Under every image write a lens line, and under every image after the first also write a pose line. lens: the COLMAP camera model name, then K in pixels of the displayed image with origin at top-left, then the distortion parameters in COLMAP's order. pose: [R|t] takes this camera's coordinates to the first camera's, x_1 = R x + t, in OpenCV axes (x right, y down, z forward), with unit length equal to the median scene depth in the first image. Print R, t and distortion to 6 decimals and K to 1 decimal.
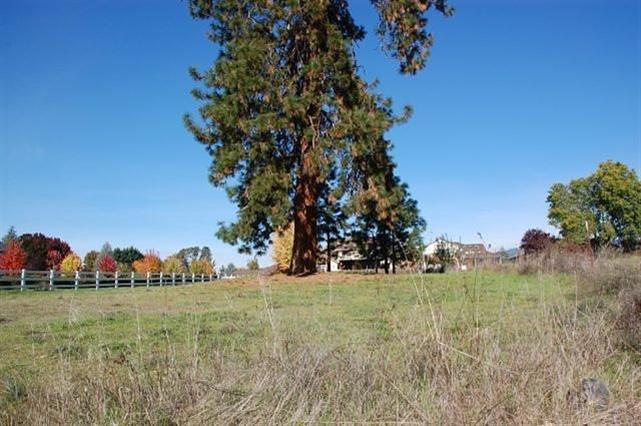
lens RADIAL K [[511.2, 0, 334.4], [0, 511.2, 216.6], [0, 0, 1]] dist [-0.174270, 0.142285]
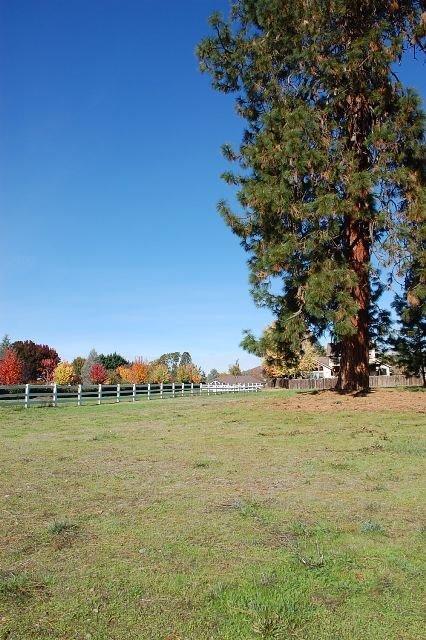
lens RADIAL K [[510.4, 0, 213.0], [0, 510.4, 320.0], [0, 0, 1]] dist [-0.174270, 0.142285]
pose [[0.982721, -0.017147, -0.184298, -0.133320], [0.017086, 0.999852, -0.001920, -0.006274], [0.184304, -0.001262, 0.982868, 0.149720]]
